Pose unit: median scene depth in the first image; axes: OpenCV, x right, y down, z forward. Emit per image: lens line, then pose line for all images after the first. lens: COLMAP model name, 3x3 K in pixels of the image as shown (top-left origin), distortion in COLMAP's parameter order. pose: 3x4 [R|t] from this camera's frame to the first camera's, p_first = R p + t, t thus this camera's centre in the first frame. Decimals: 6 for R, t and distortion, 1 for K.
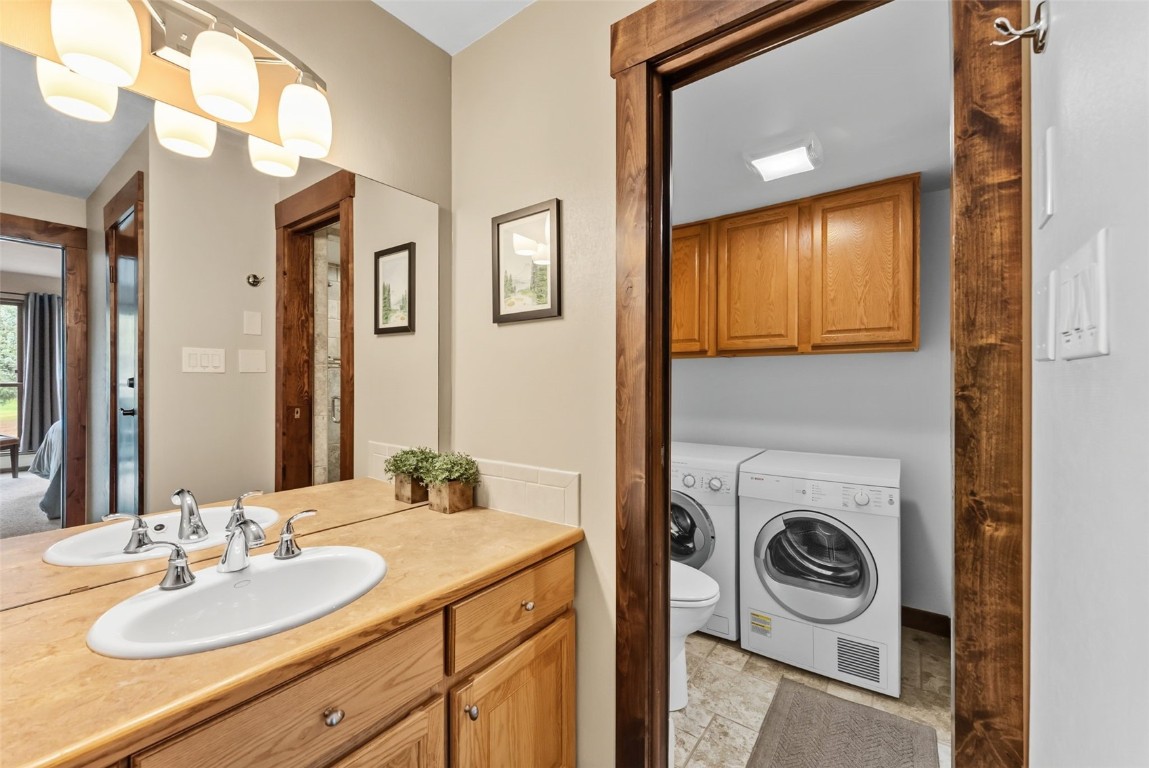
lens RADIAL K [[470.9, 0, 579.2], [0, 470.9, 383.0], [0, 0, 1]] dist [0.000502, -0.000372]
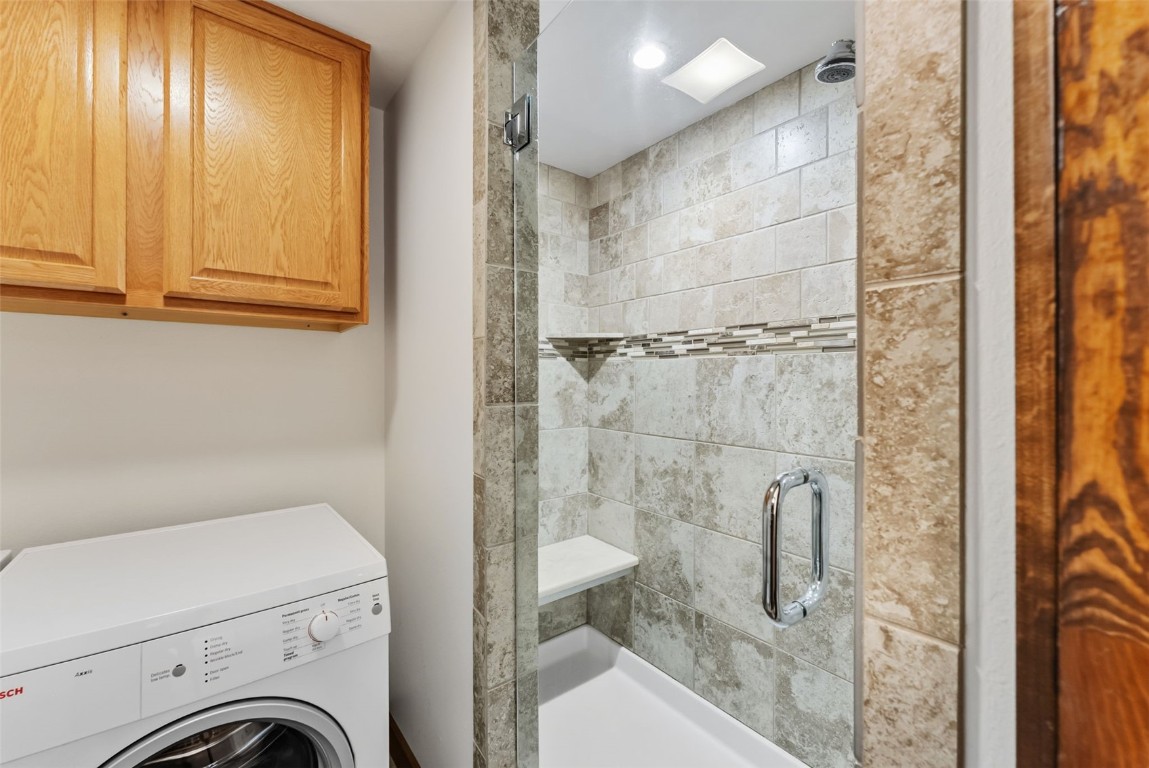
lens RADIAL K [[470.9, 0, 576.4], [0, 470.9, 385.6], [0, 0, 1]] dist [0.000502, -0.000372]
pose [[0.305368, -0.002895, 0.952230, 0.196018], [0.000839, 0.999996, 0.002771, 0.006421], [-0.952234, -0.000048, 0.305369, 0.517151]]
